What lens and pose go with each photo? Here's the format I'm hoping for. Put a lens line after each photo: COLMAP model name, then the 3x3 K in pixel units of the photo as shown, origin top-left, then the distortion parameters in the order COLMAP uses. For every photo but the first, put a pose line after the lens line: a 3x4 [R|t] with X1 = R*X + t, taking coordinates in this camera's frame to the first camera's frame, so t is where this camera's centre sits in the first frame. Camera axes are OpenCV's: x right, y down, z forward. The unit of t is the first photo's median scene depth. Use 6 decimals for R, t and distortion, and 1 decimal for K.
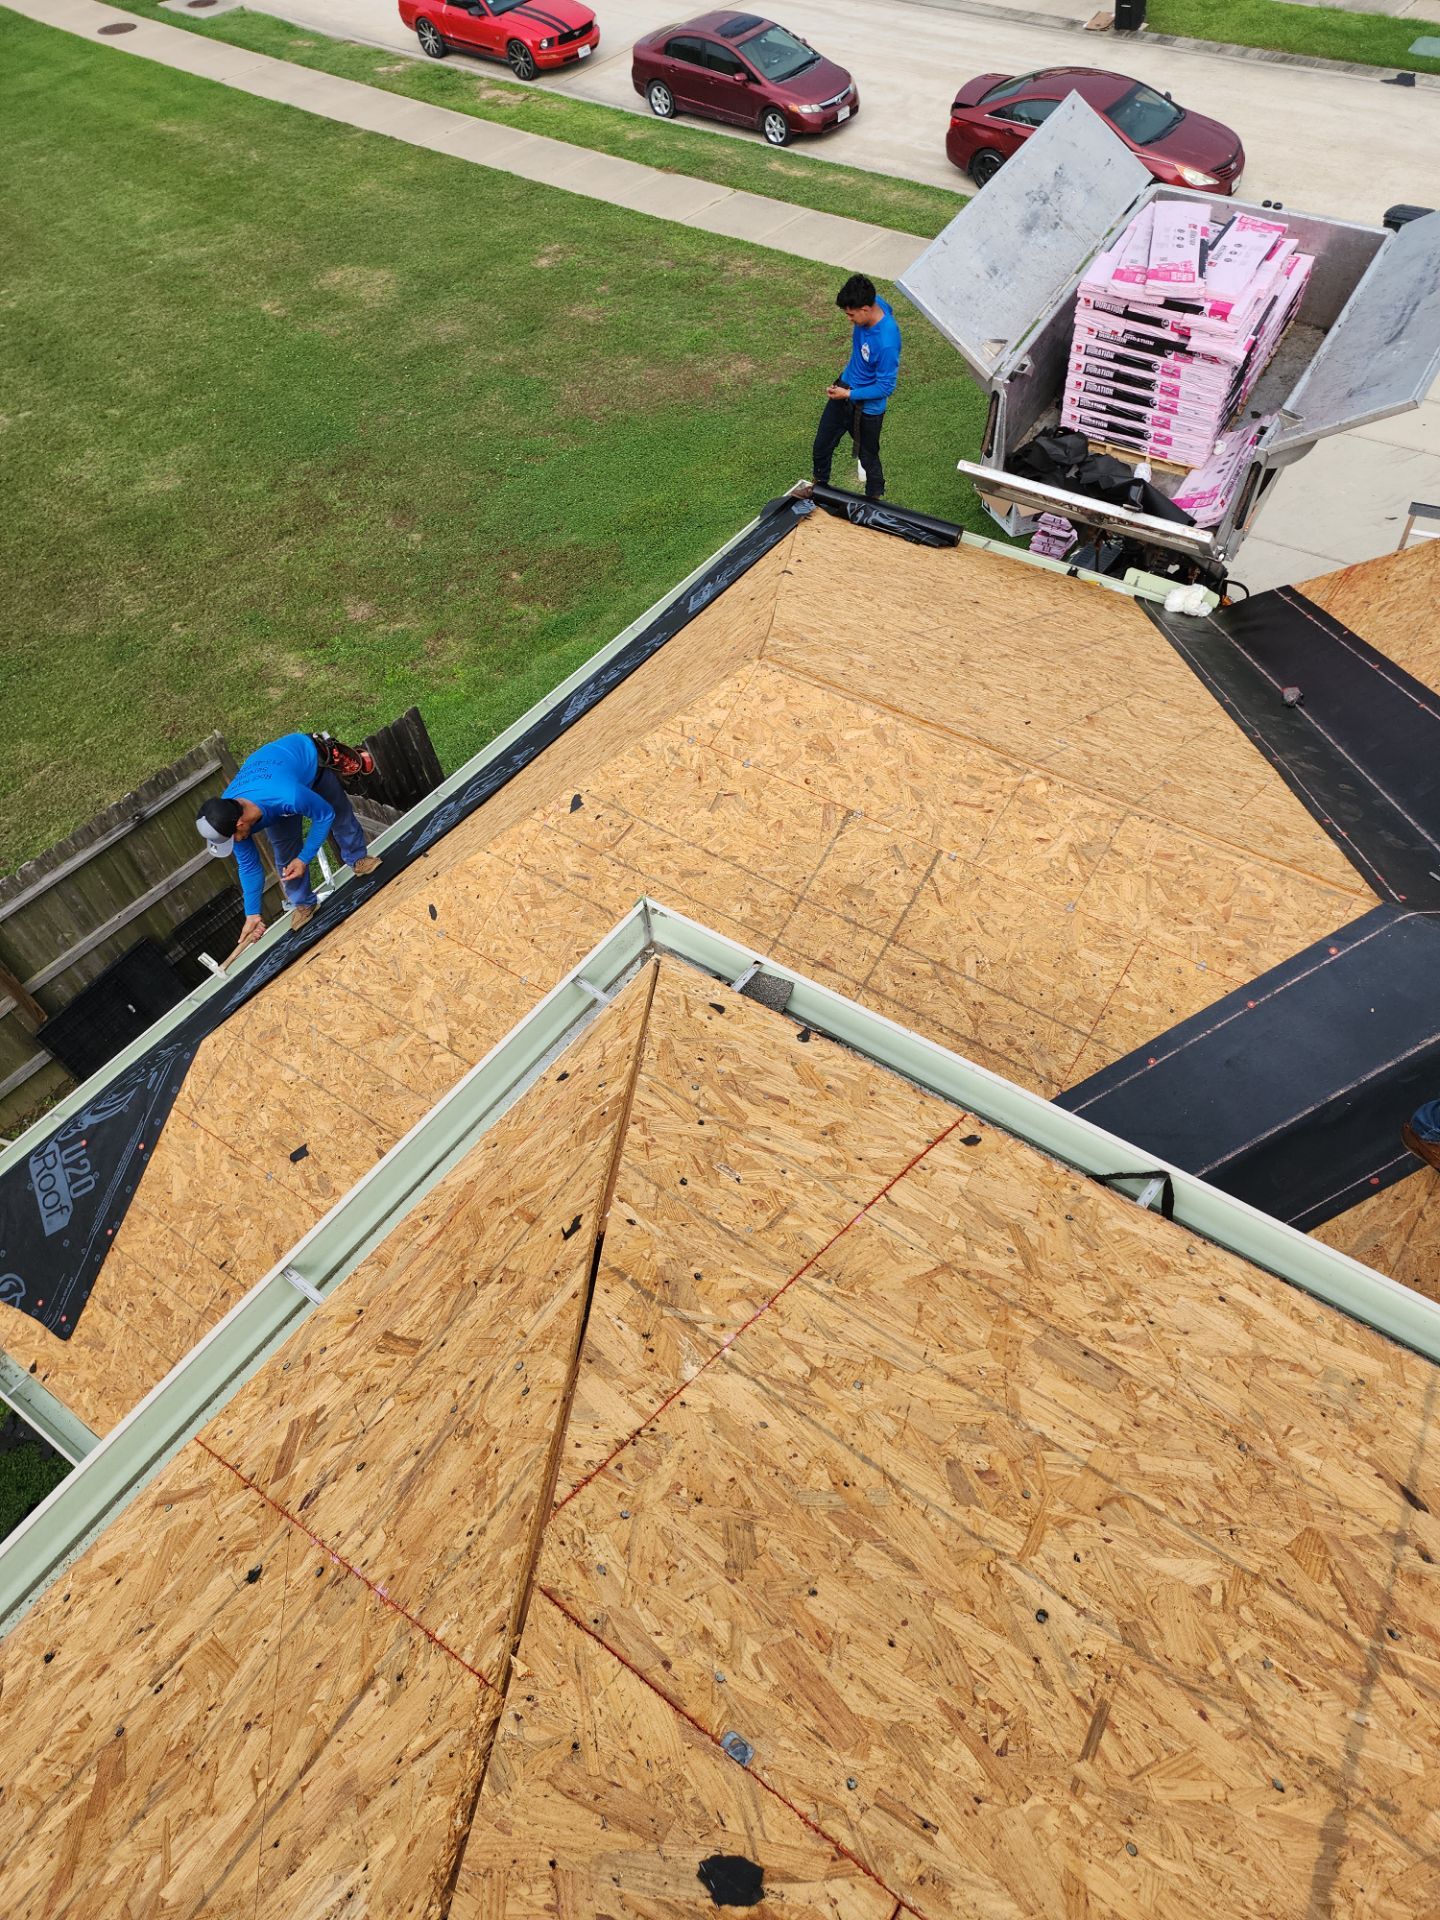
lens RADIAL K [[1208.3, 0, 778.7], [0, 1208.3, 957.4], [0, 0, 1]] dist [0.041326, -0.042757]
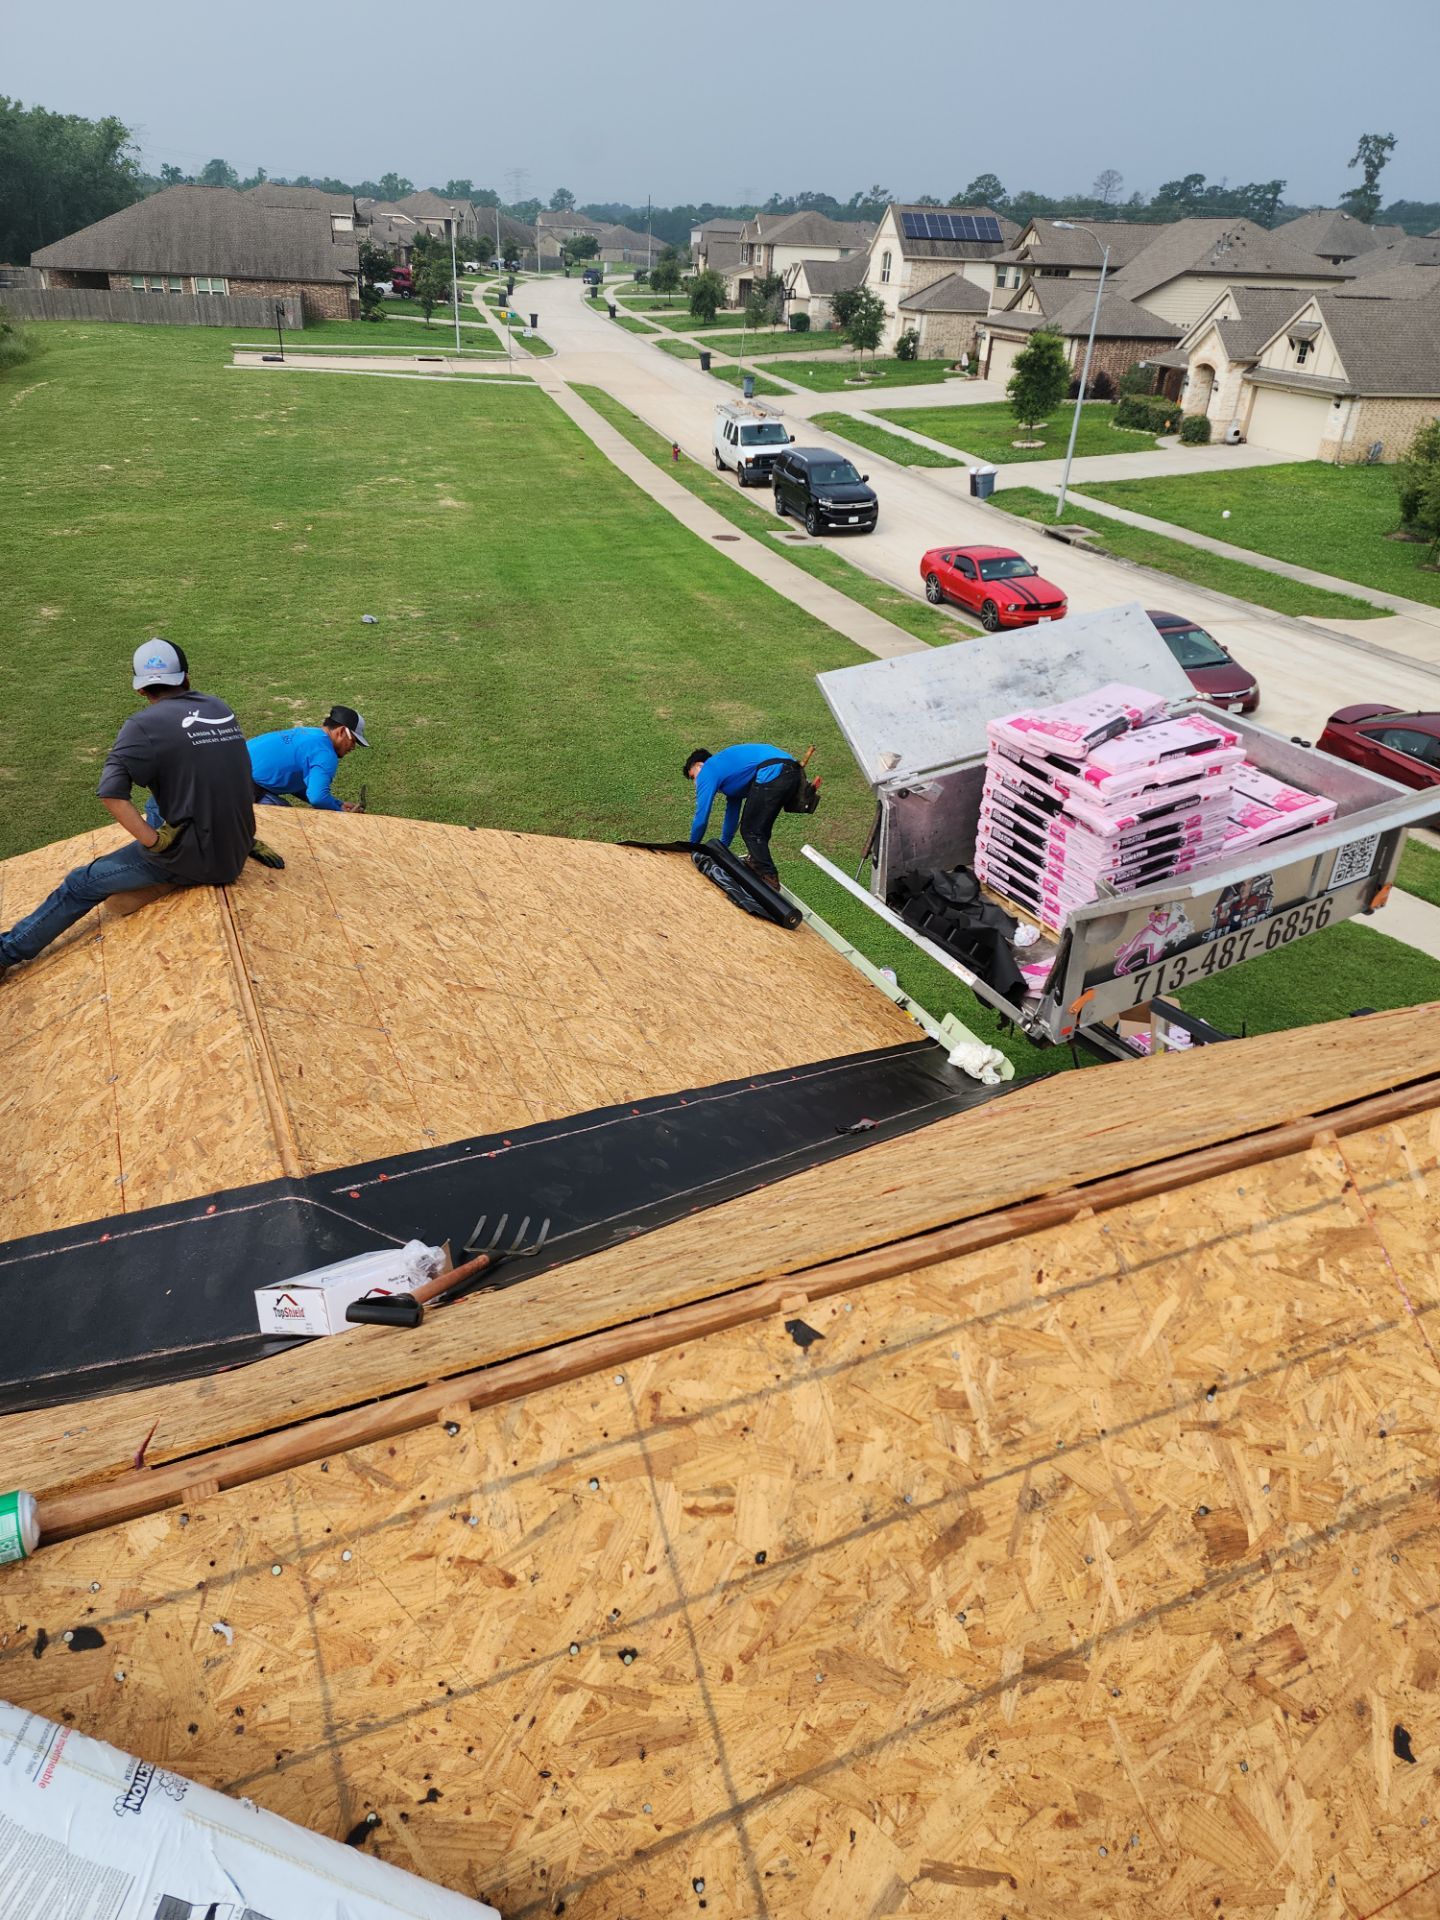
lens RADIAL K [[1250.9, 0, 720.0], [0, 1250.9, 960.0], [0, 0, 1]] dist [-0.003288, -0.000931]
pose [[0.837464, 0.322434, -0.441237, 0.299993], [-0.471029, 0.835275, -0.283632, -0.012309], [0.277101, 0.445367, 0.851389, 0.101315]]
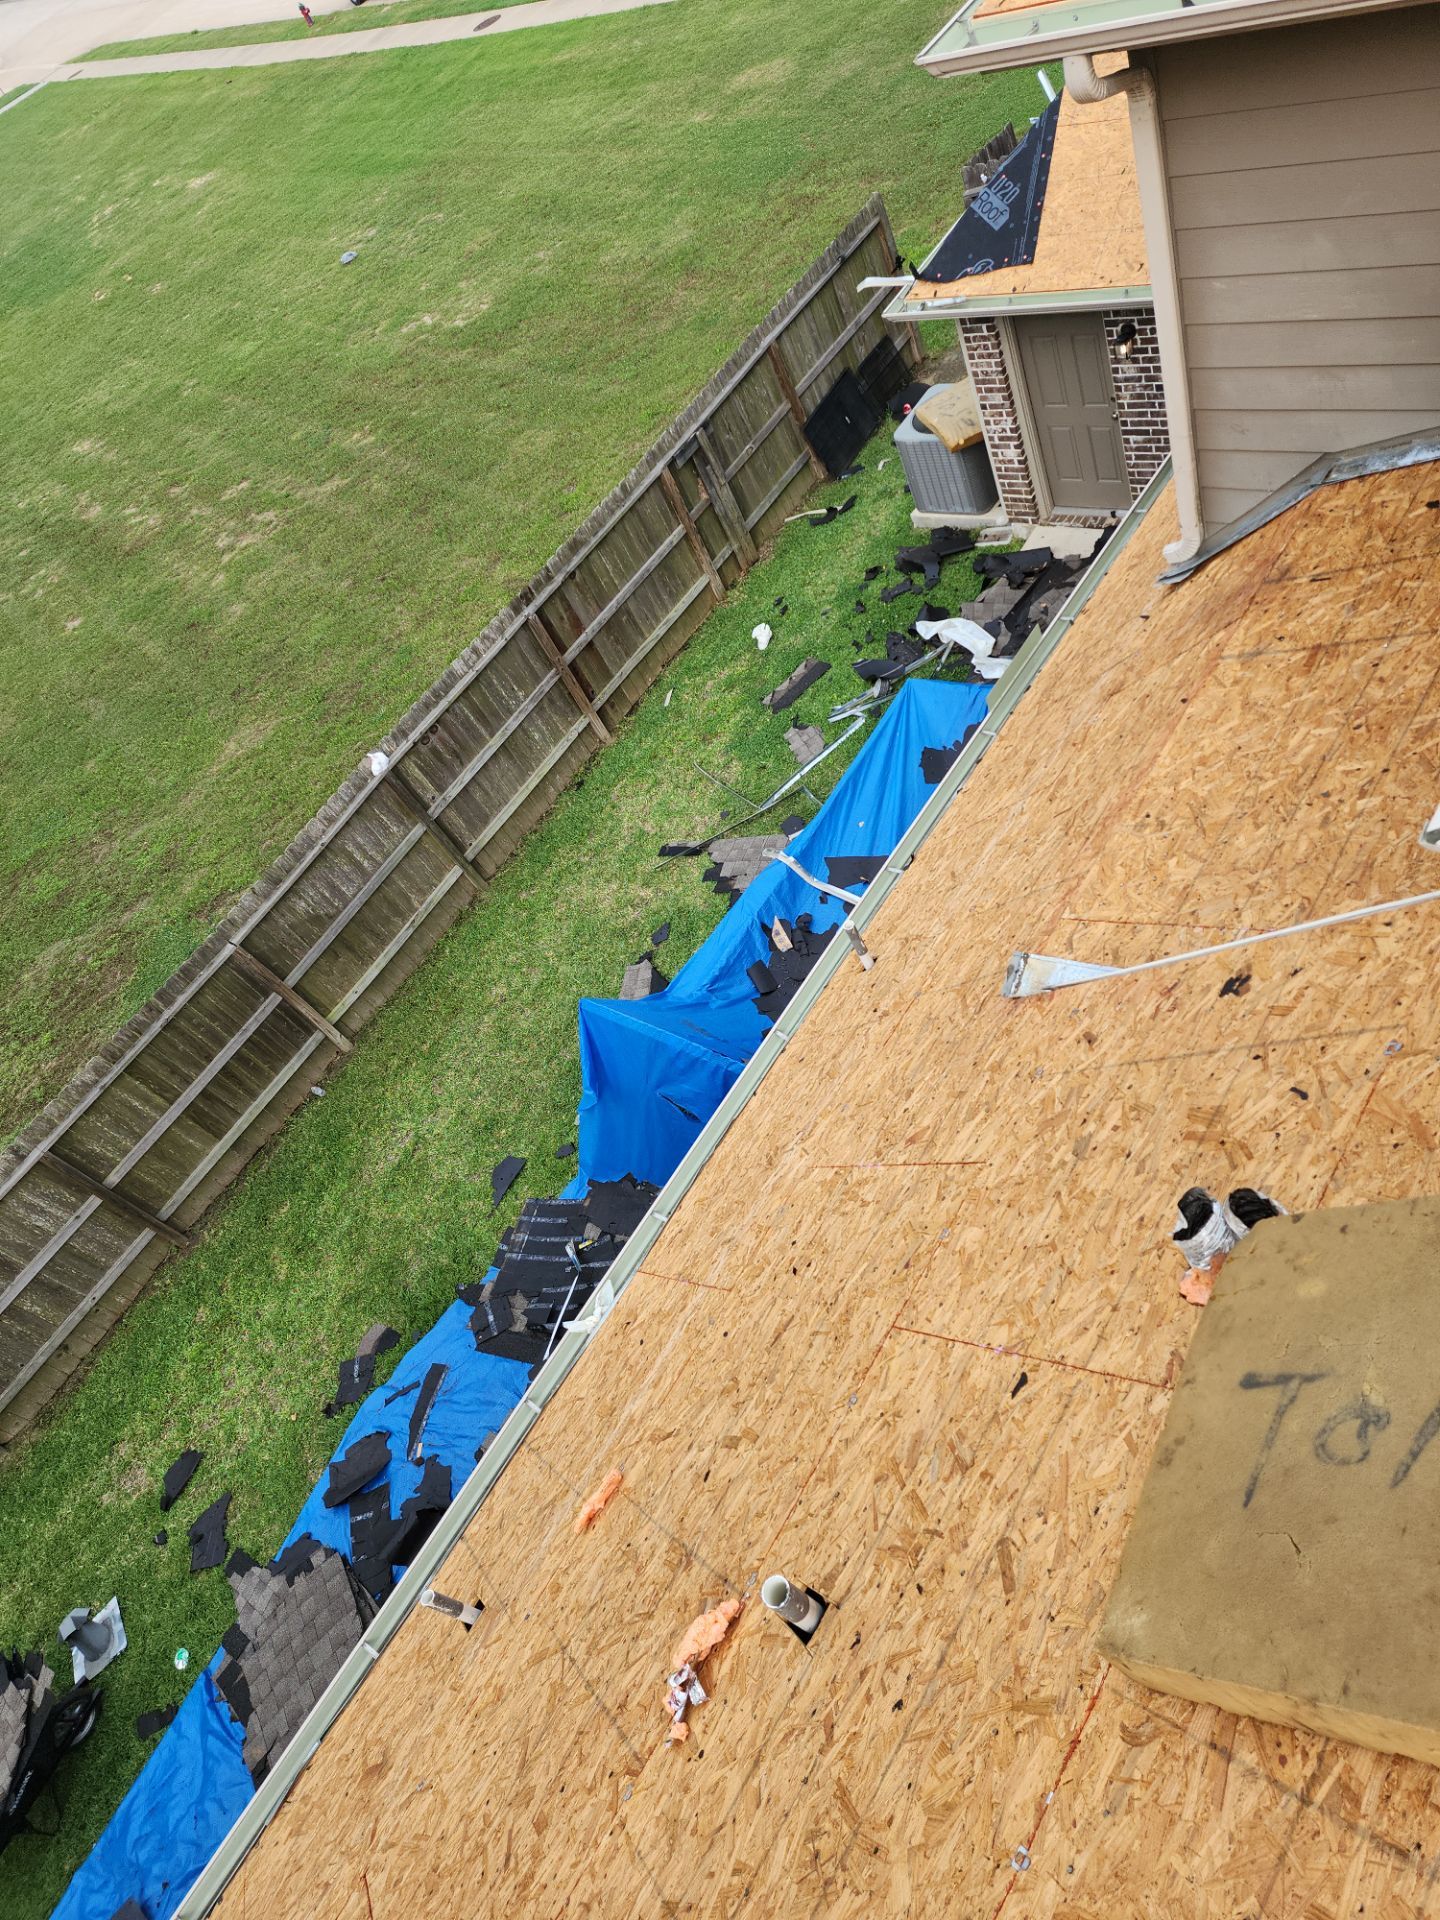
lens RADIAL K [[1243.4, 0, 727.4], [0, 1243.4, 989.9], [0, 0, 1]] dist [0.070040, -0.062009]
pose [[0.941521, -0.199835, -0.271301, -0.262827], [0.196942, 0.979673, -0.038142, 0.480650], [0.273408, -0.017519, 0.961739, -0.310640]]
